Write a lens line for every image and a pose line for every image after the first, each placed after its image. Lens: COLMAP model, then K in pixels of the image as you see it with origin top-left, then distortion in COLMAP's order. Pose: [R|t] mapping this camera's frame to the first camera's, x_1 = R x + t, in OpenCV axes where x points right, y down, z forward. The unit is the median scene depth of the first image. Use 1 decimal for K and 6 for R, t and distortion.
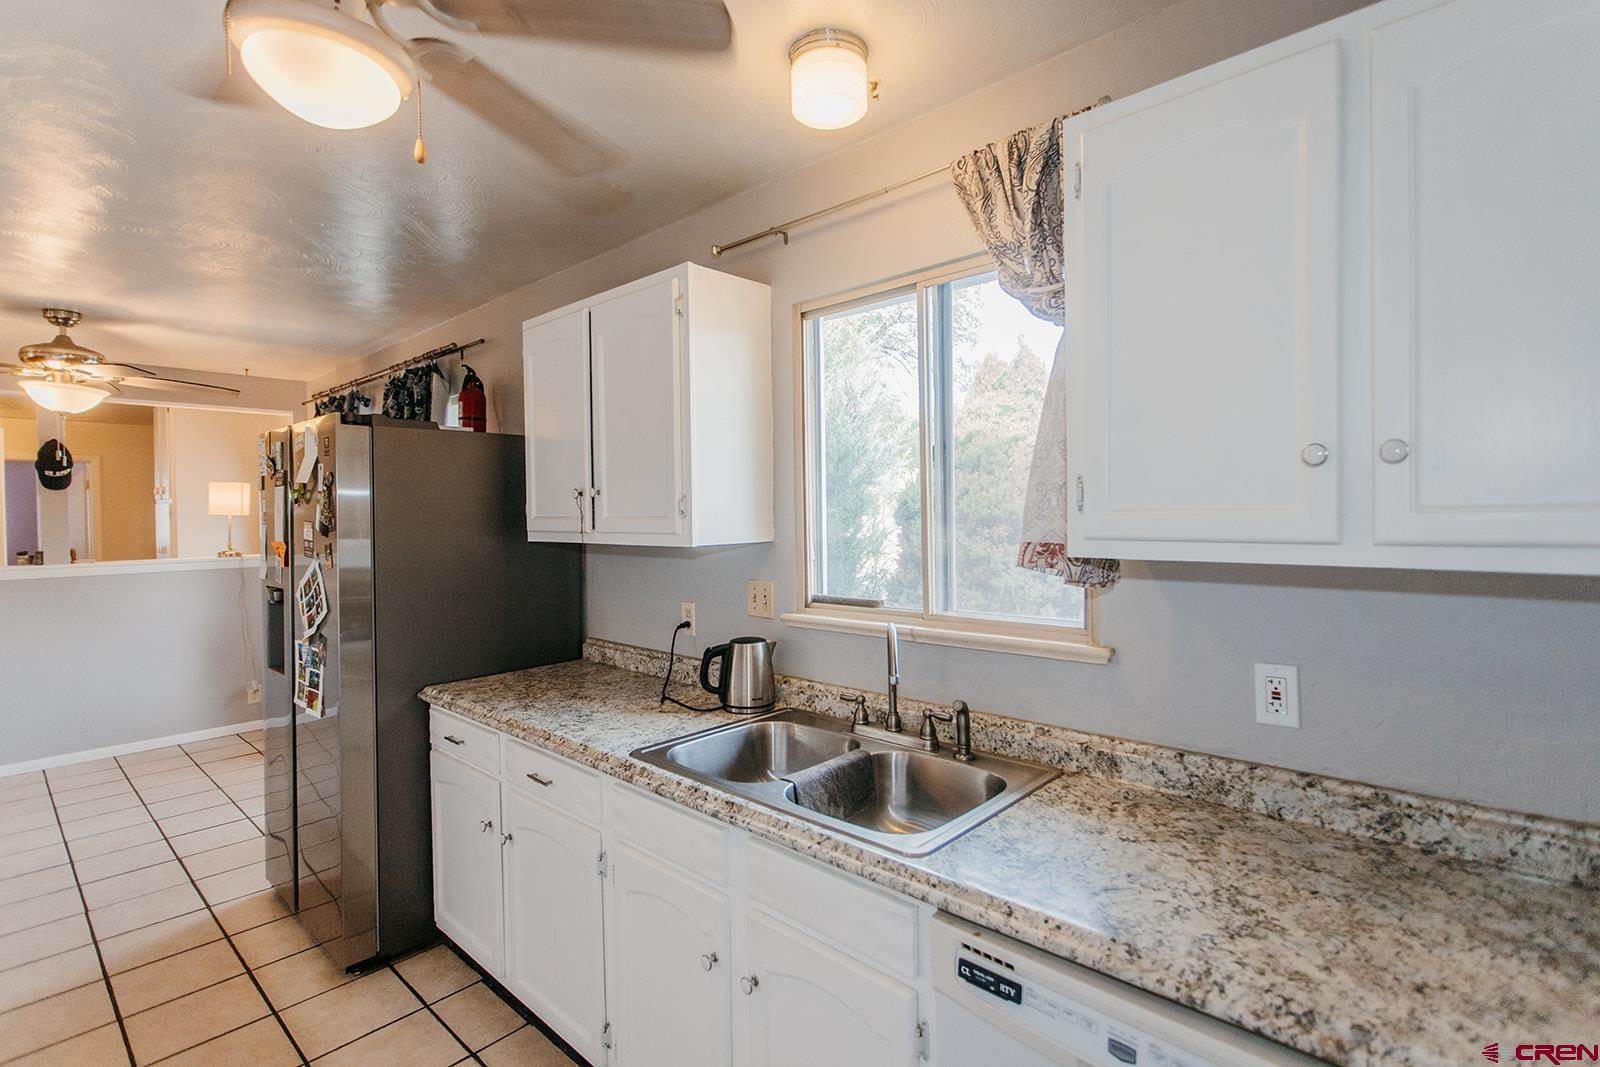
lens RADIAL K [[761.4, 0, 807.4], [0, 761.4, 514.7], [0, 0, 1]] dist [-0.000592, 0.000894]
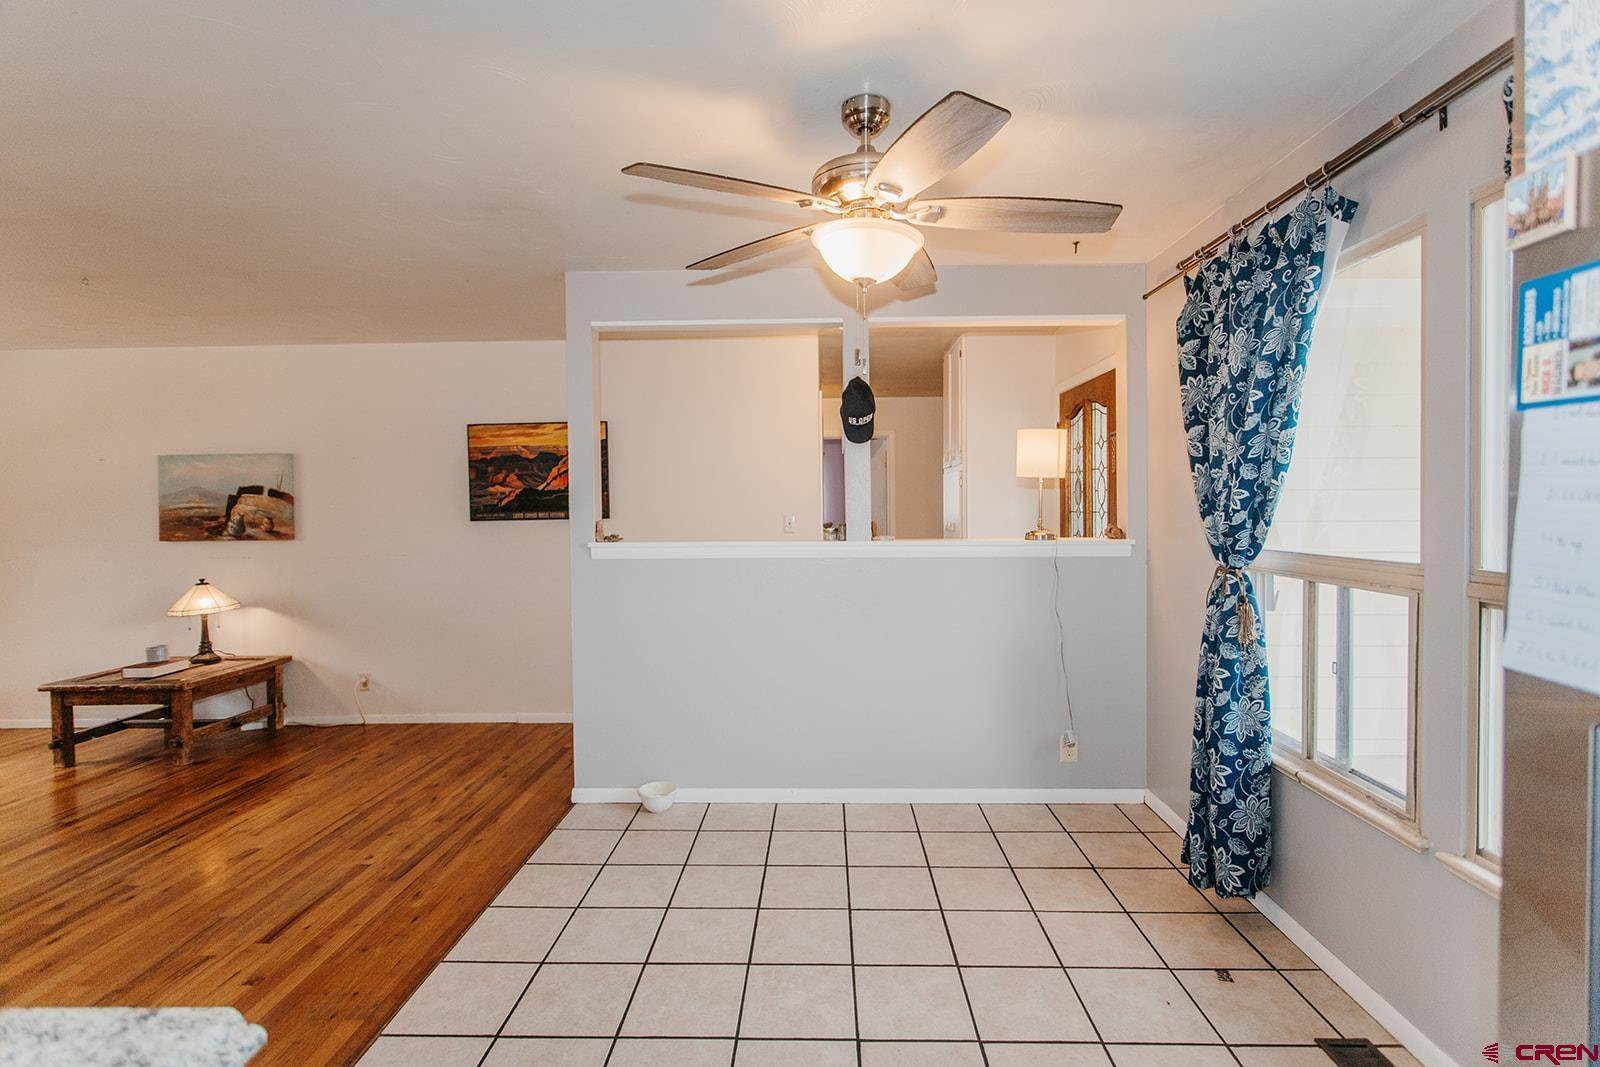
lens RADIAL K [[752.1, 0, 806.1], [0, 752.1, 517.3], [0, 0, 1]] dist [0.003464, 0.000836]
pose [[0.653769, 0.020001, -0.756429, -0.451157], [-0.005433, 0.999749, 0.021739, 0.025821], [0.756674, -0.010102, 0.653714, 0.468031]]
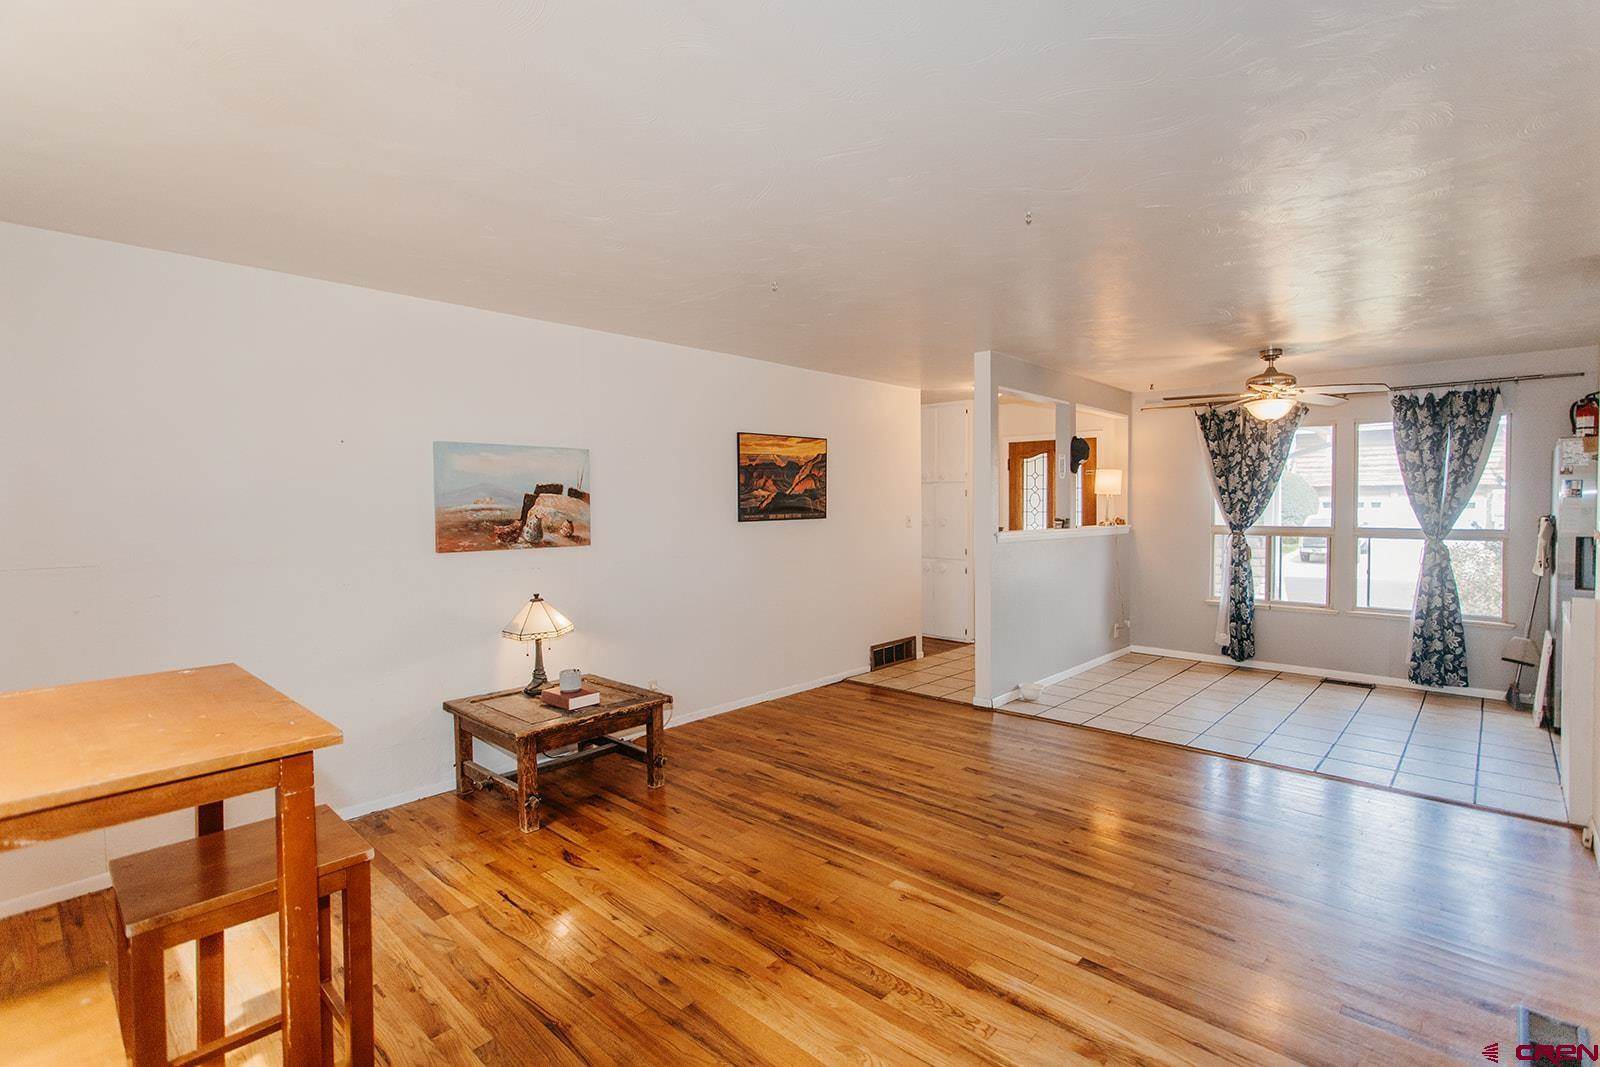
lens RADIAL K [[761.4, 0, 807.4], [0, 761.4, 514.7], [0, 0, 1]] dist [-0.000592, 0.000894]
pose [[0.999923, 0.011160, -0.005517, -1.474275], [-0.011111, 0.999899, 0.008838, 0.034579], [0.005615, -0.008776, 0.999946, -0.373331]]
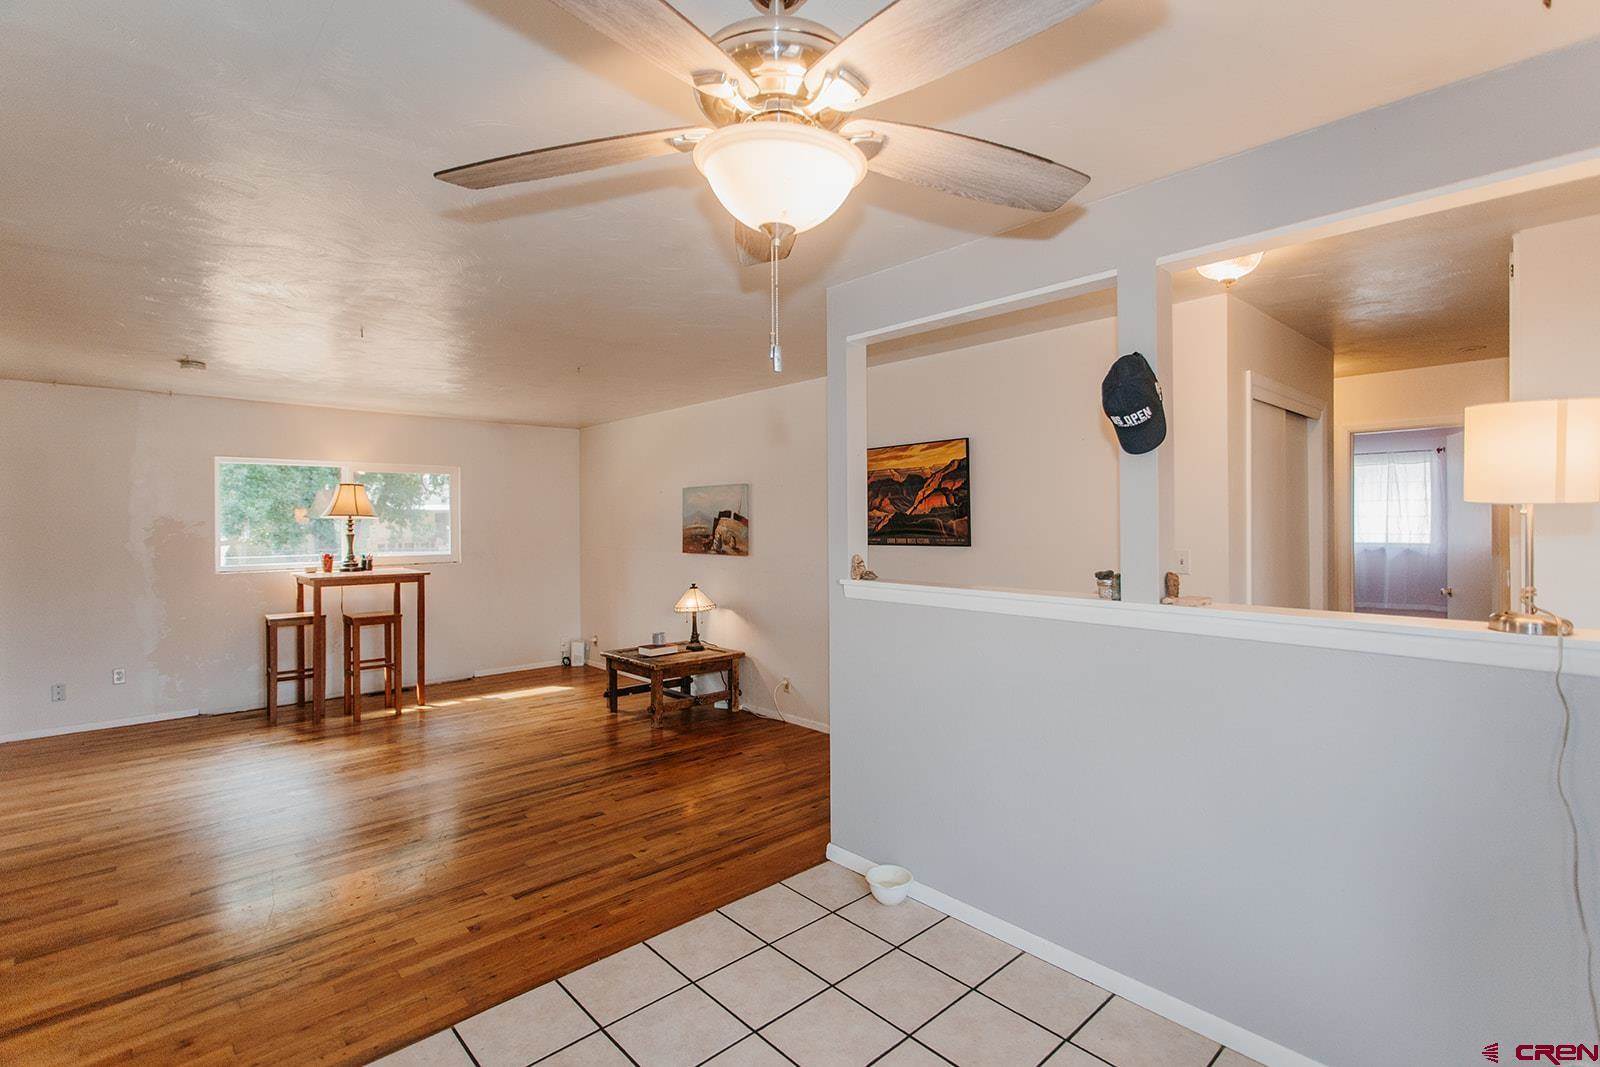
lens RADIAL K [[748.0, 0, 805.9], [0, 748.0, 521.7], [0, 0, 1]] dist [0.001759, 0.001085]
pose [[-0.084904, 0.019354, -0.996201, -0.481030], [0.000513, 0.999812, 0.019380, 0.002096], [0.996389, 0.001135, -0.084898, 0.831001]]
